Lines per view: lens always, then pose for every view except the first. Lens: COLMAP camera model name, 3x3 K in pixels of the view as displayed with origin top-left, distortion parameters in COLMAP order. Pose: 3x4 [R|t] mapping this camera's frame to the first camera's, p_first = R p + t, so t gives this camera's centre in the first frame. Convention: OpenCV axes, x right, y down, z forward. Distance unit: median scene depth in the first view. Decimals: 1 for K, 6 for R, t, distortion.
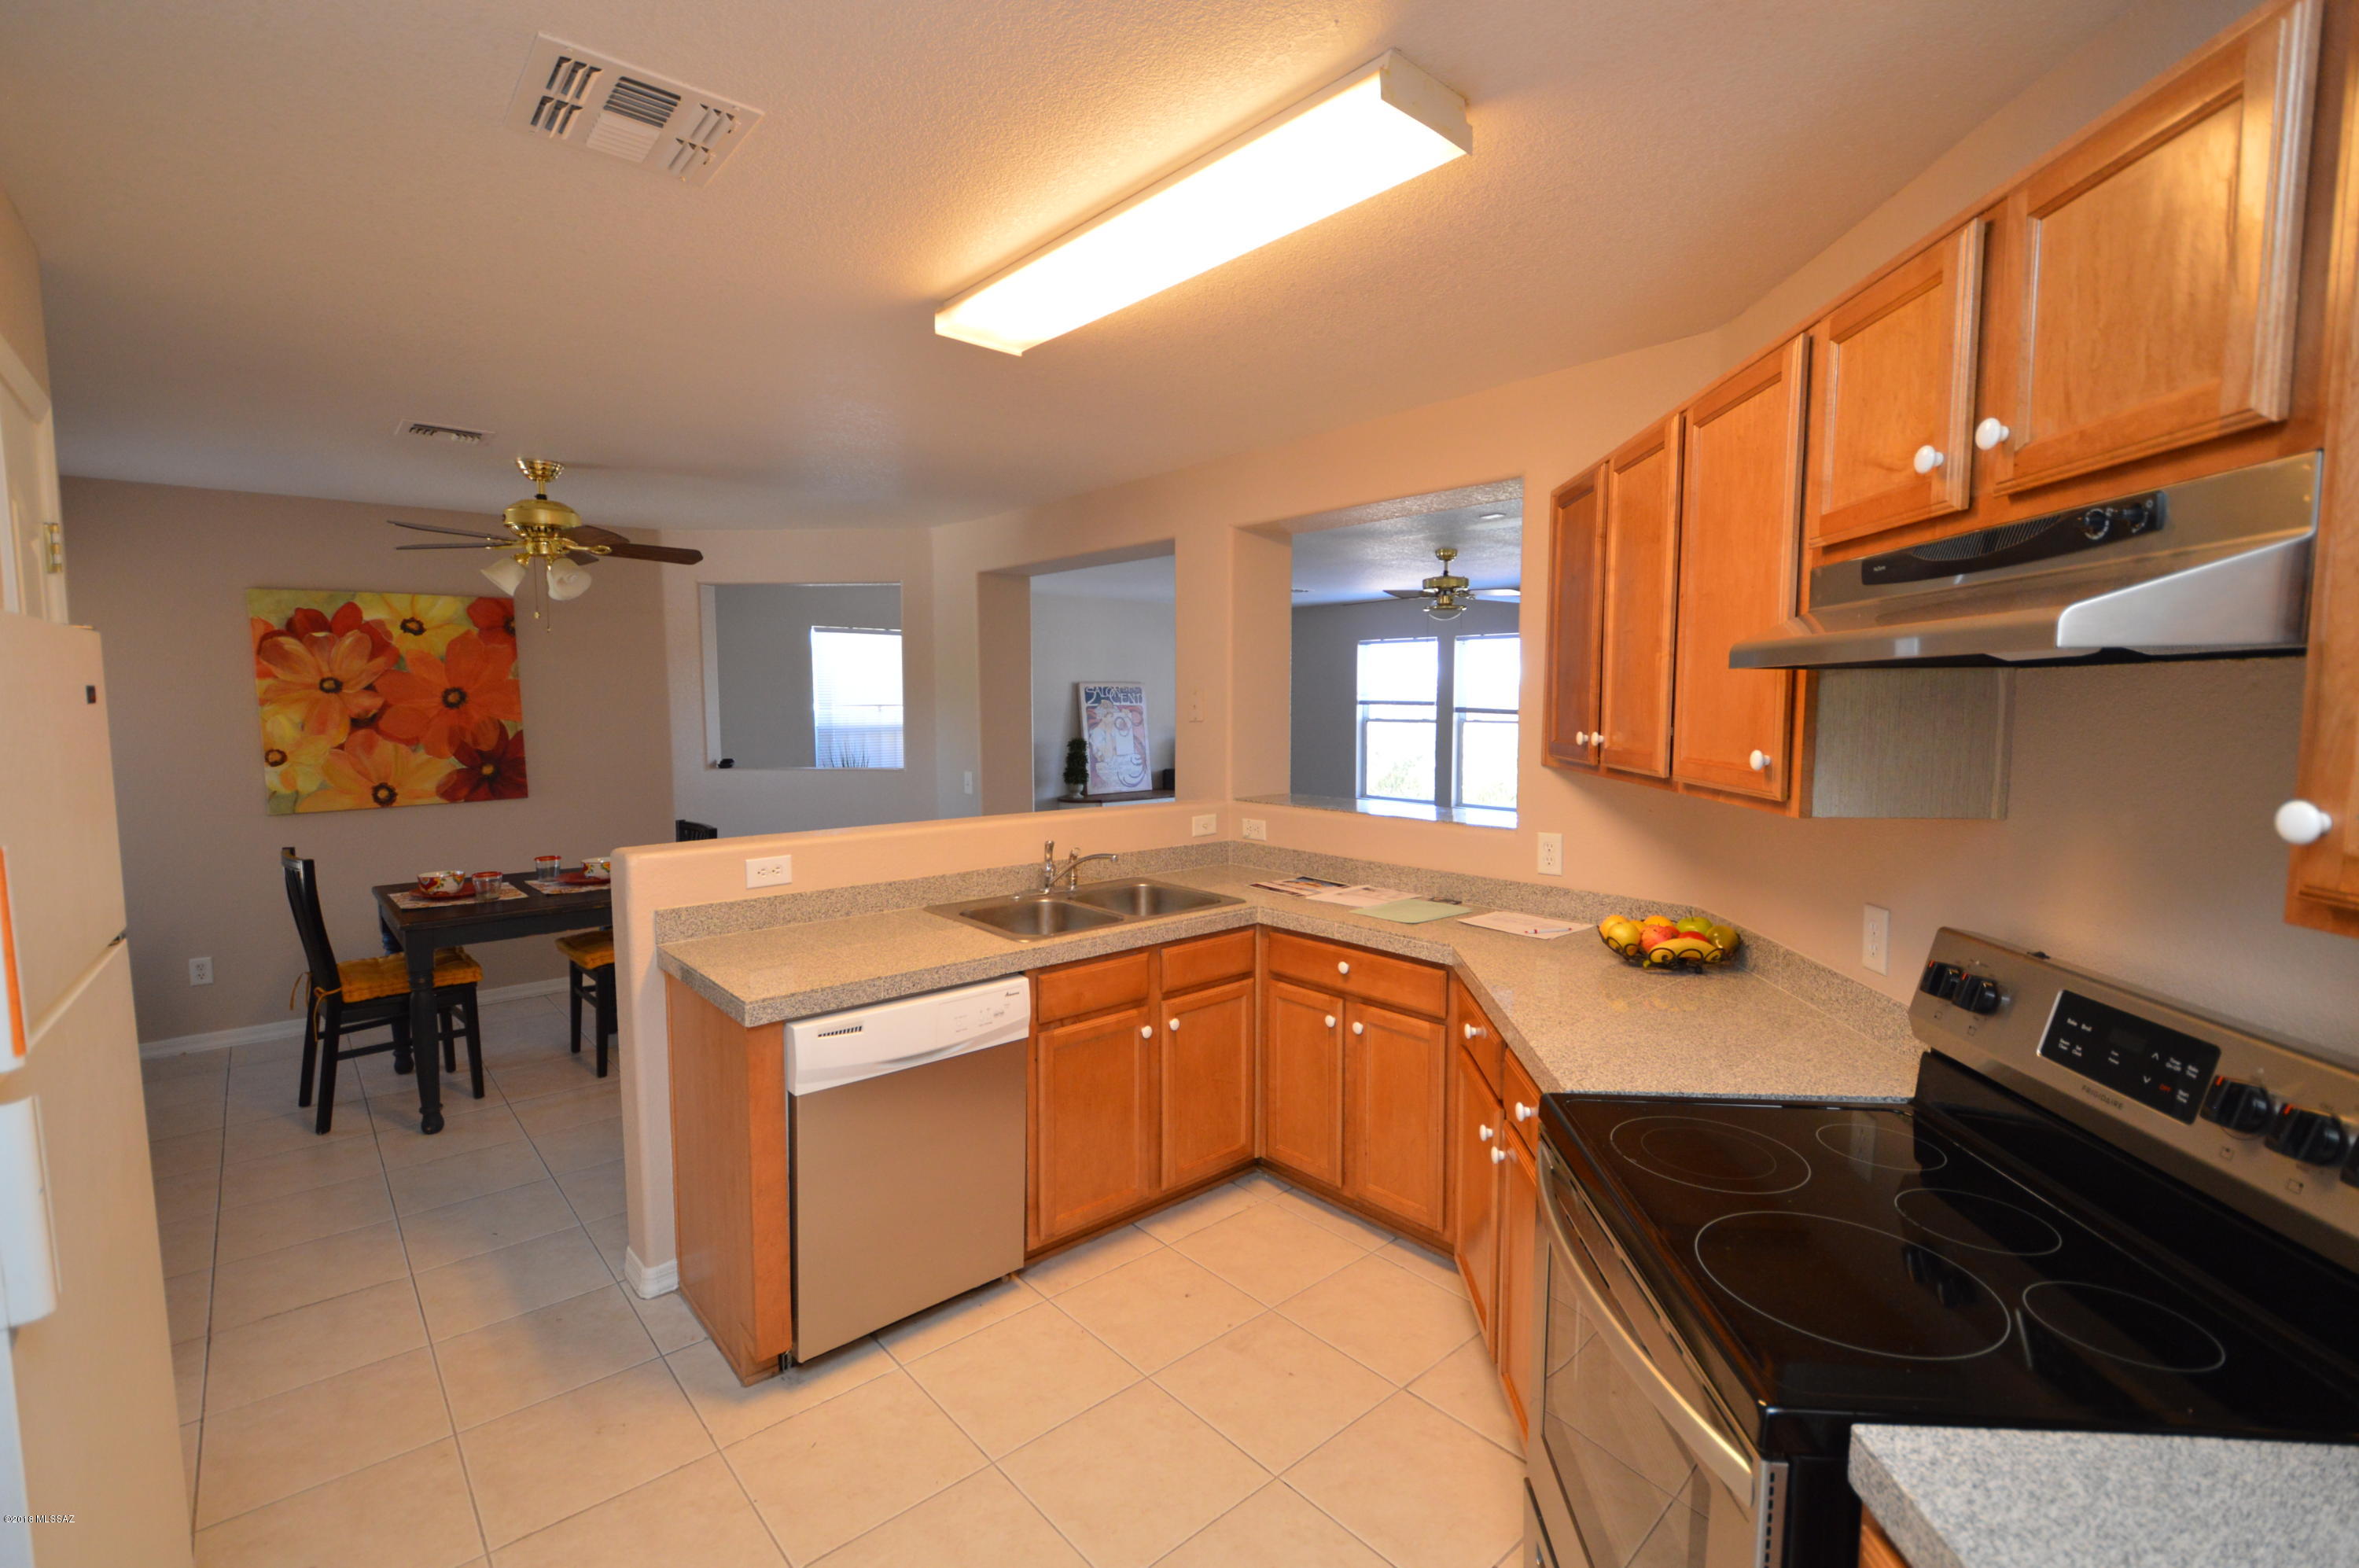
lens RADIAL K [[1040.3, 0, 1178.1], [0, 1040.3, 790.1], [0, 0, 1]] dist [0.001880, -0.001557]
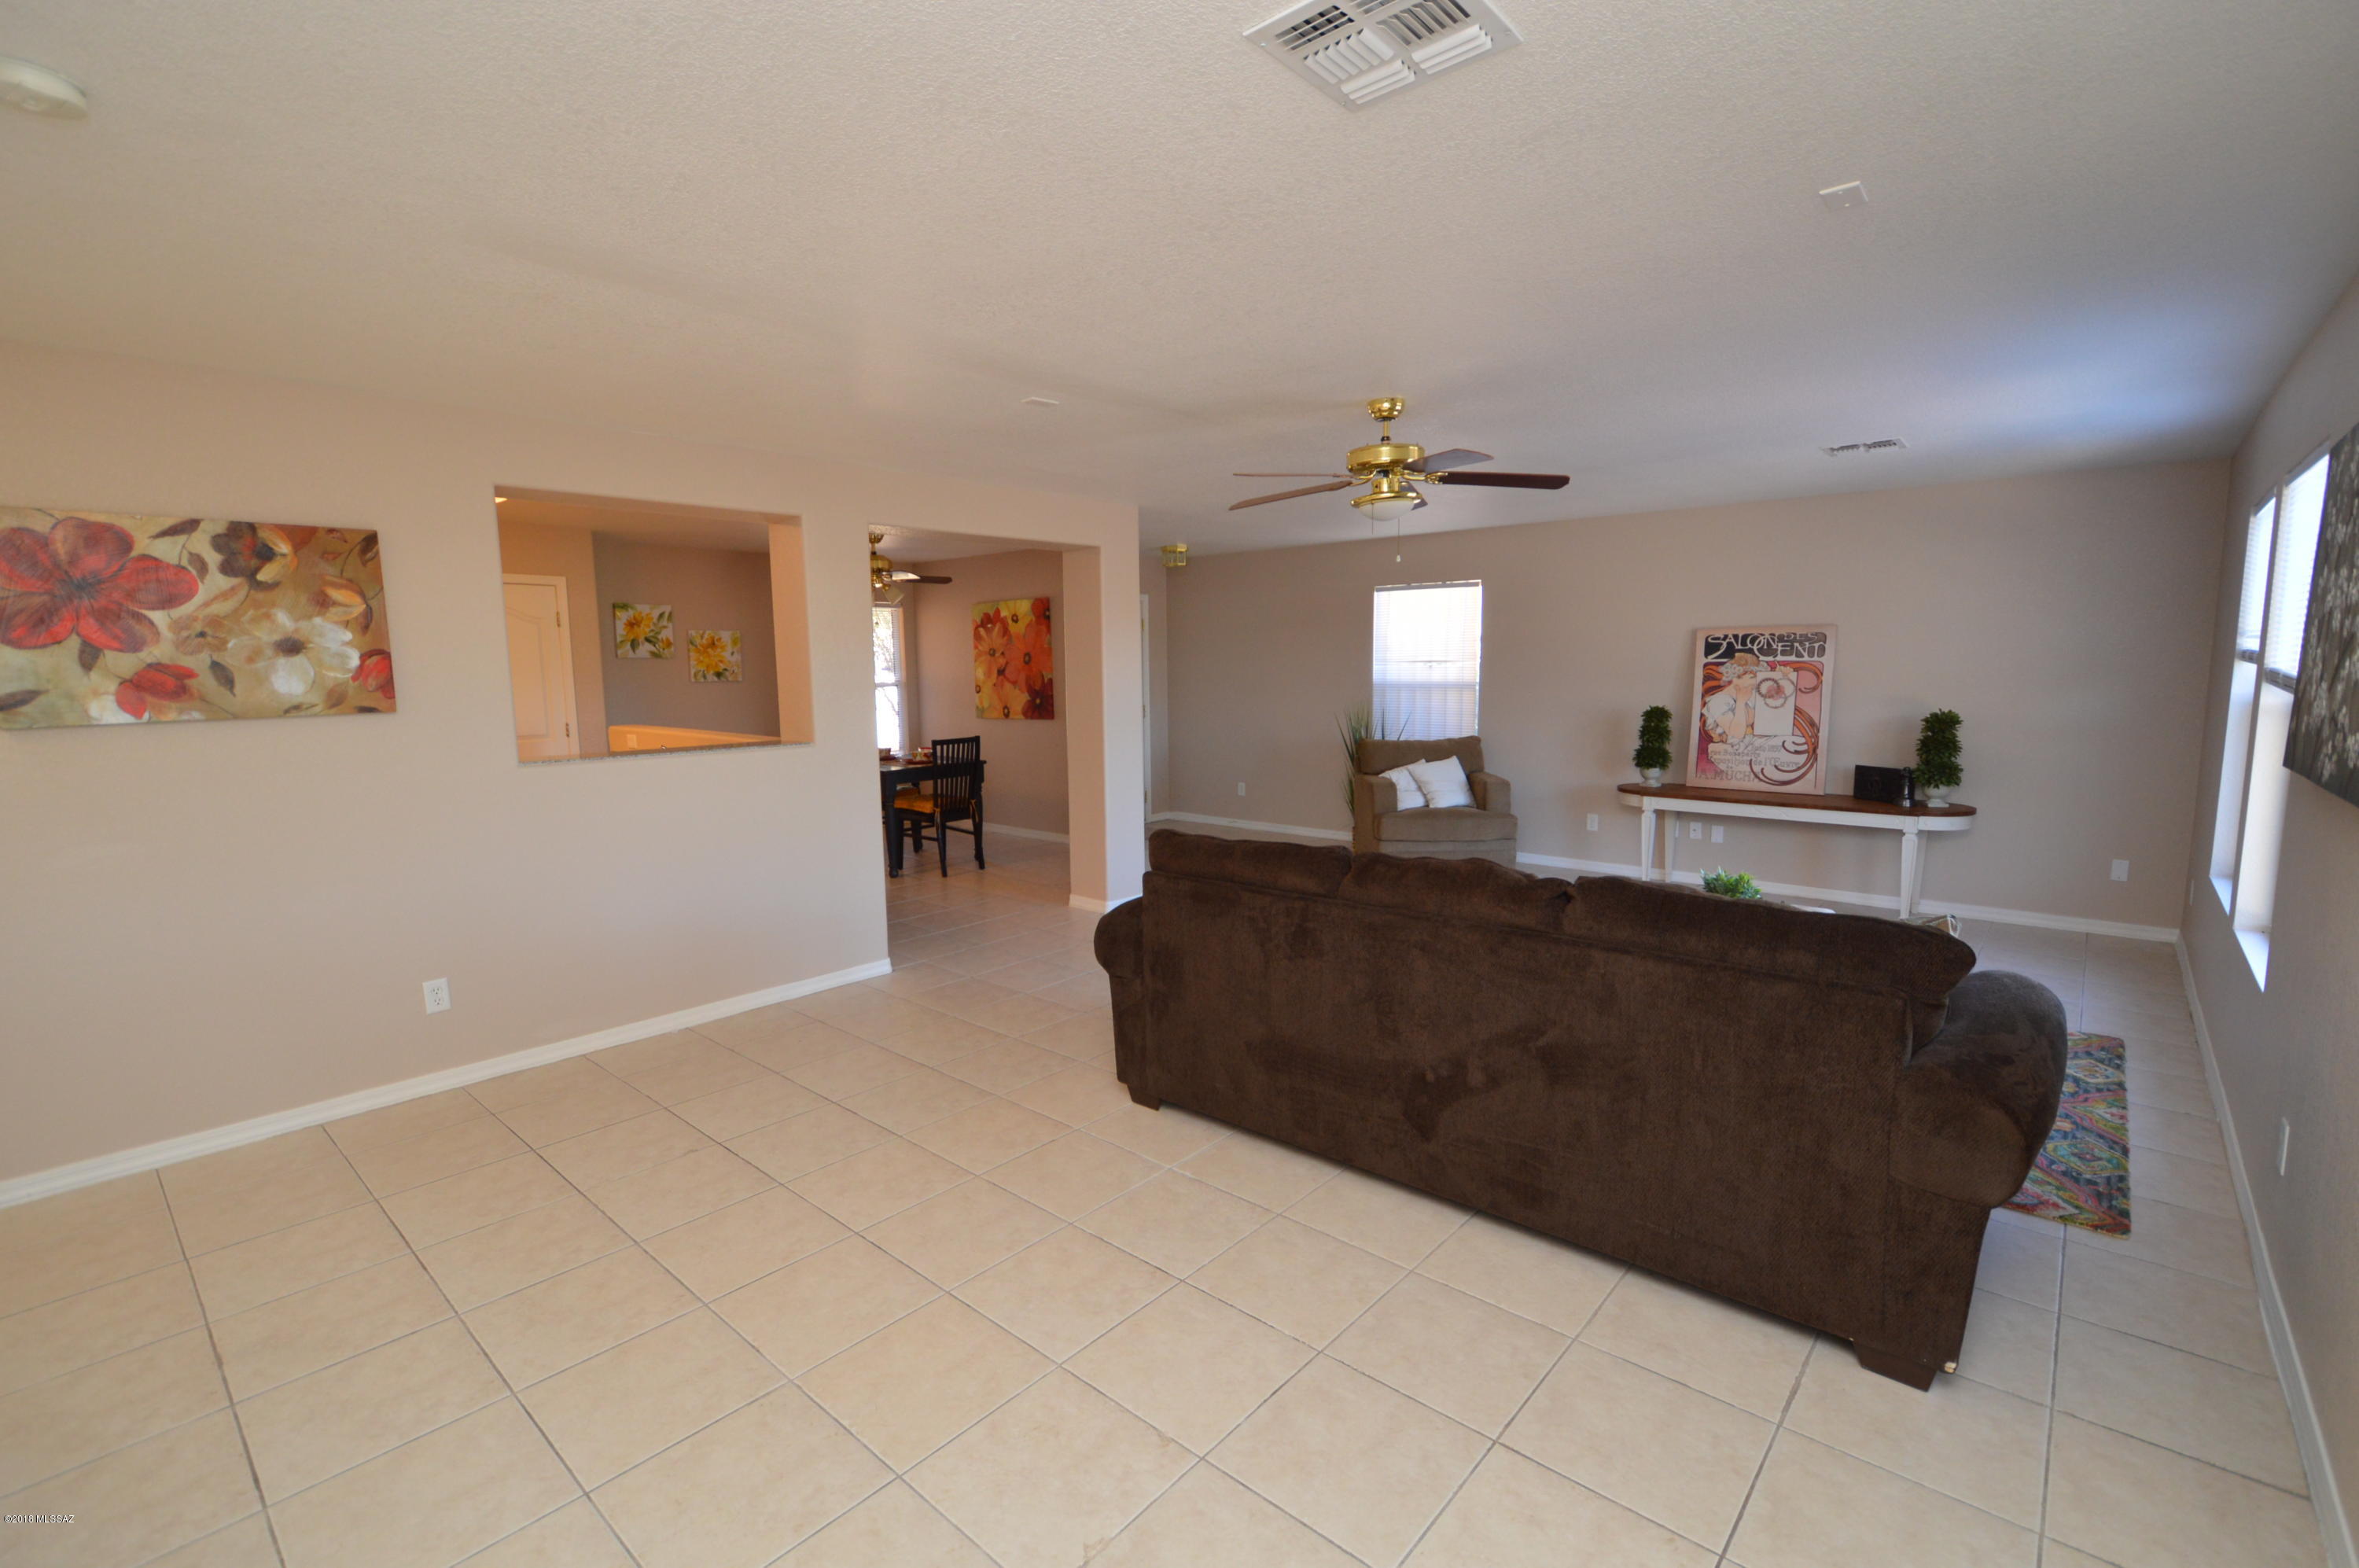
lens RADIAL K [[1040.3, 0, 1178.2], [0, 1040.3, 785.6], [0, 0, 1]] dist [0.001880, -0.001557]
pose [[0.129936, 0.118239, -0.984447, 1.065571], [-0.077625, 0.991030, 0.108784, -0.086651], [0.988479, 0.062283, 0.137949, 1.021183]]
